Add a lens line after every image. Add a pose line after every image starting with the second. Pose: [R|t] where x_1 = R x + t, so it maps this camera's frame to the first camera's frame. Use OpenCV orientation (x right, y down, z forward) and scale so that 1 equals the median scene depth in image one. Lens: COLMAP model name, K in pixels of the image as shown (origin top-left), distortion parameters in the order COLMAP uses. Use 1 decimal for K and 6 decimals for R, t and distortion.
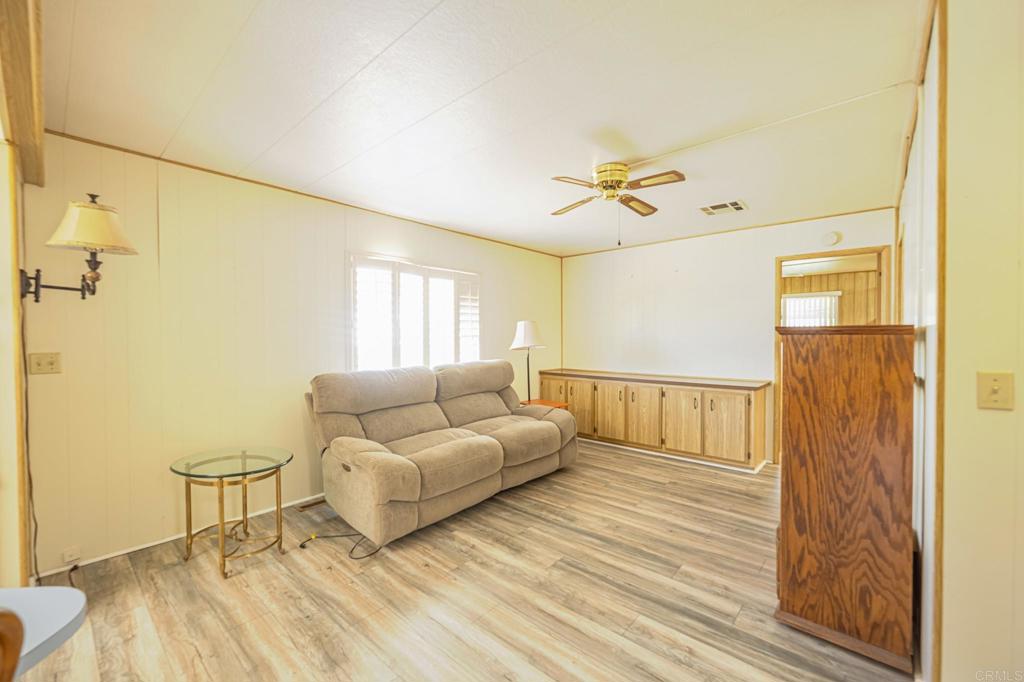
lens RADIAL K [[412.7, 0, 511.8], [0, 412.7, 343.0], [0, 0, 1]] dist [-0.001249, 0.000029]
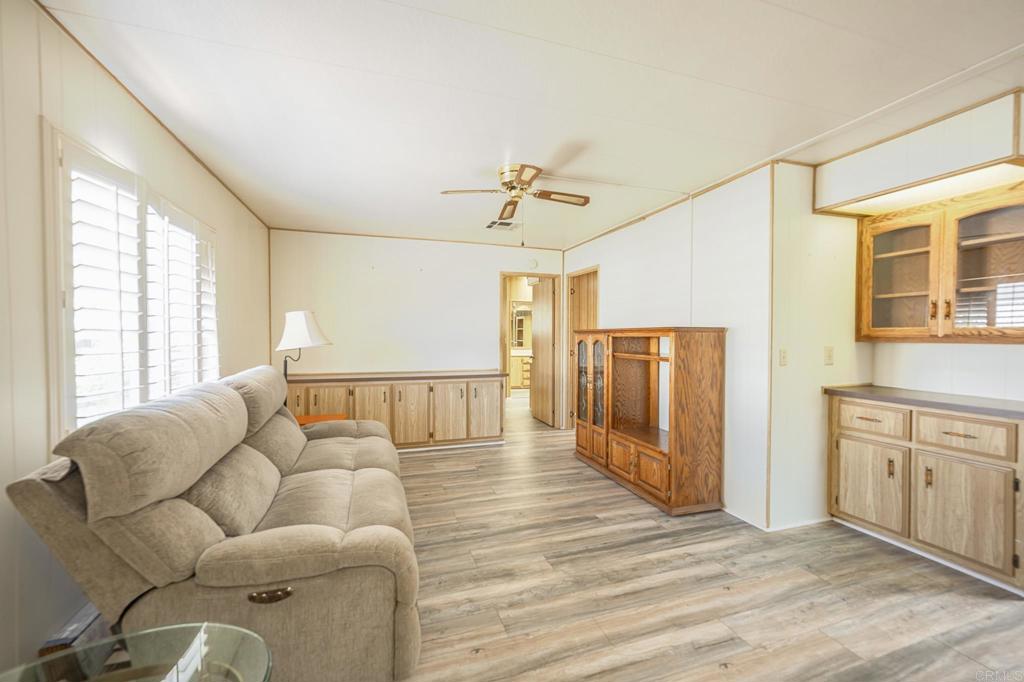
lens RADIAL K [[412.7, 0, 511.8], [0, 412.7, 343.0], [0, 0, 1]] dist [-0.001249, 0.000029]
pose [[0.501631, -0.015727, 0.864939, -0.603071], [0.009516, 0.999875, 0.012662, -0.002769], [-0.865030, 0.001879, 0.501717, 0.449409]]
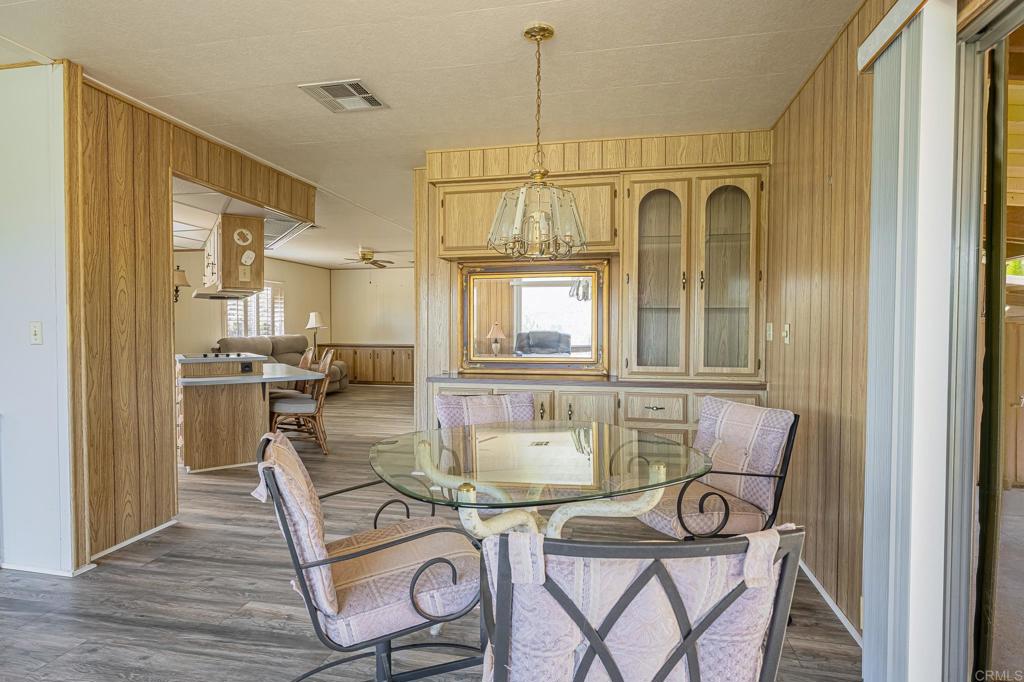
lens RADIAL K [[535.1, 0, 511.3], [0, 535.1, 344.5], [0, 0, 1]] dist [0.000076, -0.000213]
pose [[0.867740, -0.010409, 0.496909, -0.536304], [0.002288, 0.999854, 0.016949, 0.066129], [-0.497013, -0.013570, 0.867637, -1.964384]]
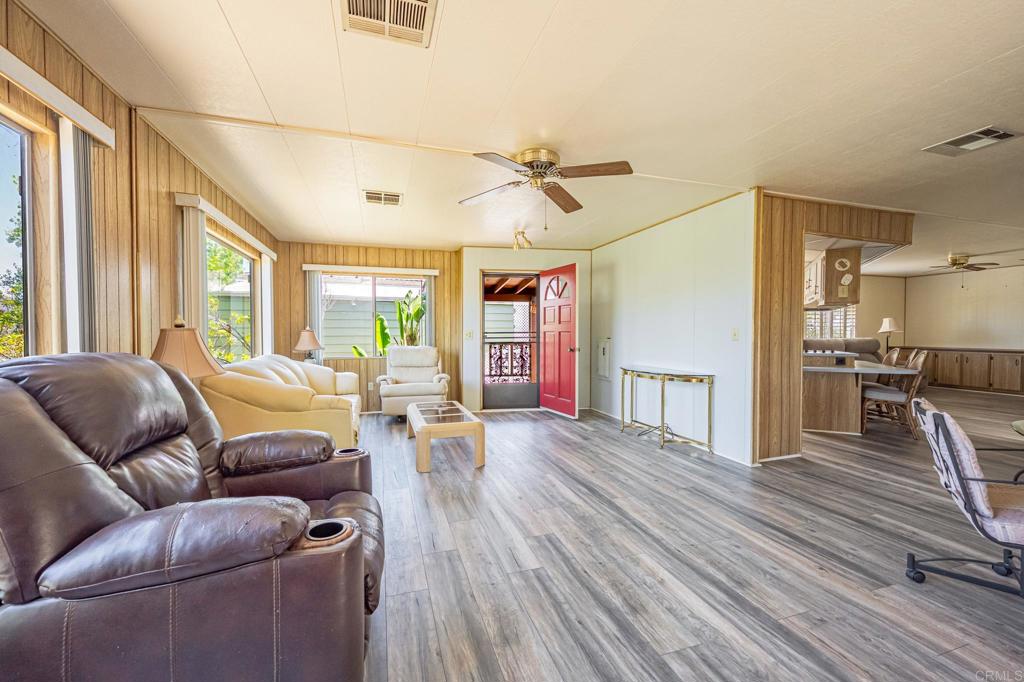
lens RADIAL K [[417.4, 0, 513.3], [0, 417.4, 342.6], [0, 0, 1]] dist [0.000087, 0.000423]
pose [[0.861406, 0.015380, -0.507684, -0.709753], [-0.009451, 0.999854, 0.014254, 0.073985], [0.507828, -0.007480, 0.861426, -2.289238]]
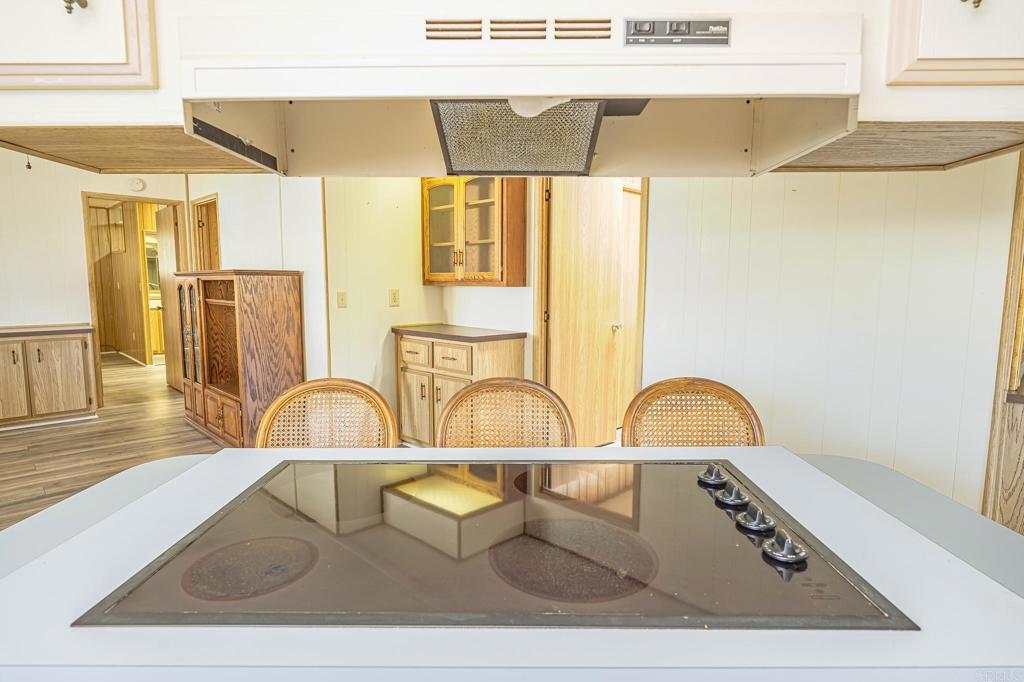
lens RADIAL K [[551.3, 0, 513.6], [0, 551.3, 342.3], [0, 0, 1]] dist [0.000113, 0.000224]
pose [[0.065981, -0.109151, 0.991833, -0.785811], [0.008639, 0.994024, 0.108817, 0.007459], [-0.997783, 0.001389, 0.066530, -0.089096]]
